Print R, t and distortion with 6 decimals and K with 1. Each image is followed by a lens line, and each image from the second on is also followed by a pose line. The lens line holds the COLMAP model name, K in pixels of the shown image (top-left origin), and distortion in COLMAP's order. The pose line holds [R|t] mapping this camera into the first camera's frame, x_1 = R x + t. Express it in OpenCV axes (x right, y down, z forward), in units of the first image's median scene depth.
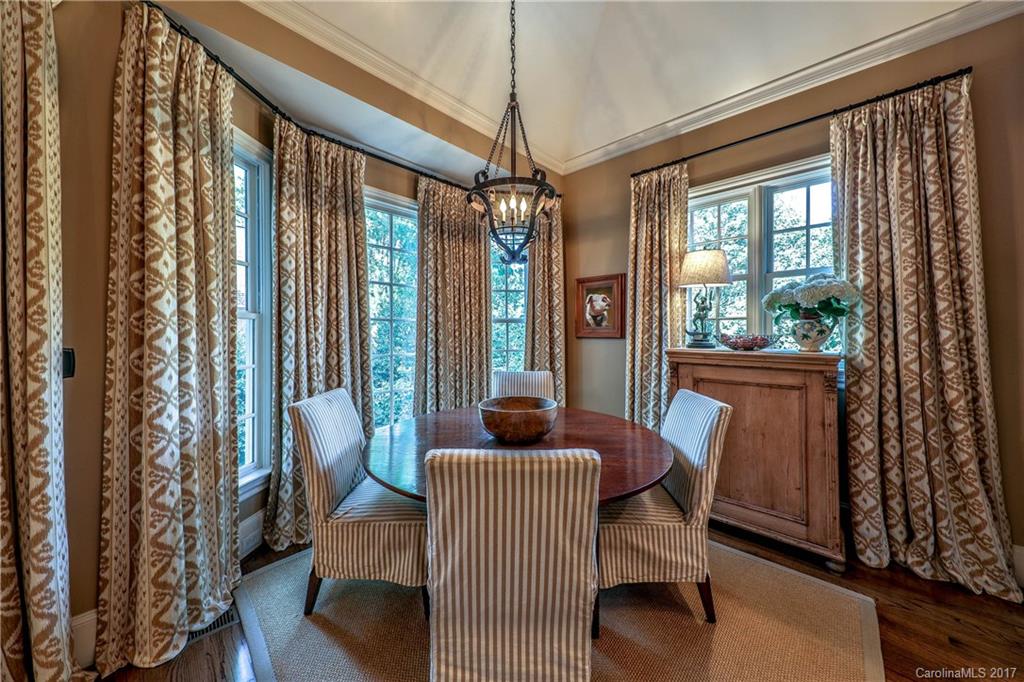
lens RADIAL K [[351.2, 0, 514.9], [0, 351.2, 326.8], [0, 0, 1]] dist [0.001446, 0.000025]
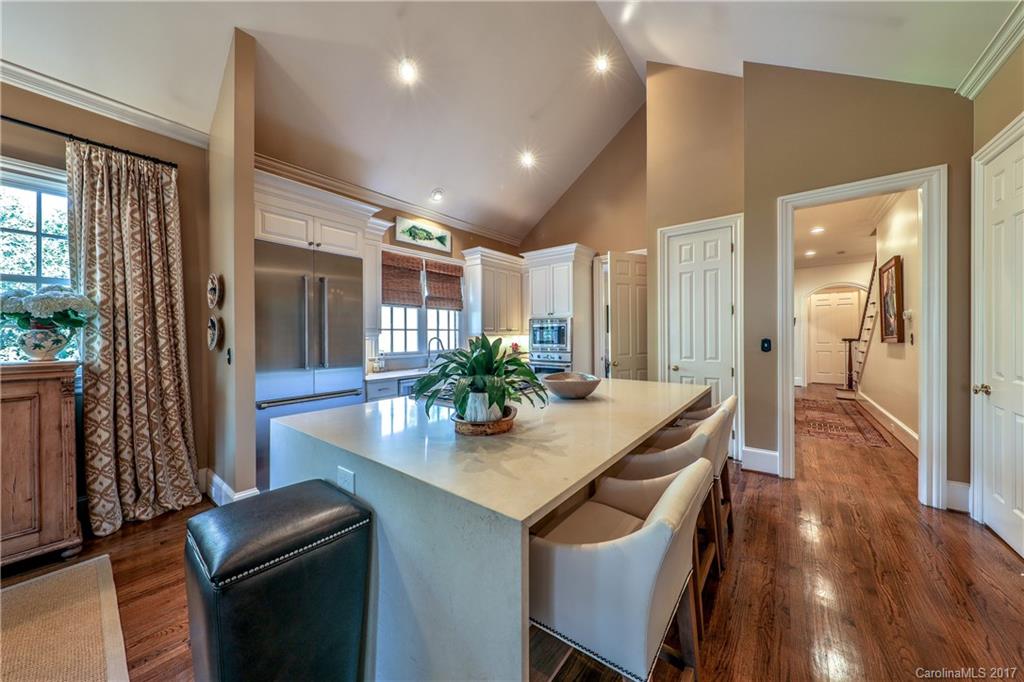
lens RADIAL K [[344.9, 0, 492.8], [0, 344.9, 337.4], [0, 0, 1]] dist [0.004075, -0.000032]
pose [[-0.055683, -0.001592, 0.998447, -0.243011], [-0.003200, 0.999994, 0.001416, -0.003074], [-0.998443, -0.003116, -0.055687, -0.249109]]
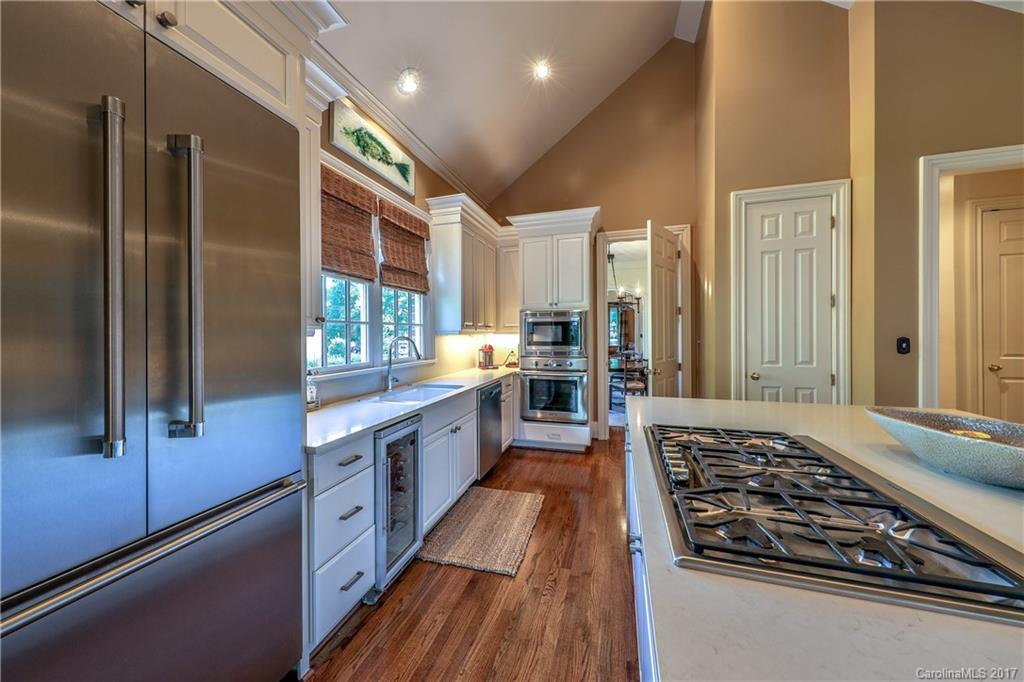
lens RADIAL K [[348.7, 0, 501.6], [0, 348.7, 337.7], [0, 0, 1]] dist [0.000561, 0.000007]
pose [[-0.428362, -0.000528, 0.903607, 0.720893], [-0.001012, 0.999999, 0.000105, 0.004172], [-0.903606, -0.000869, -0.428363, 0.223372]]
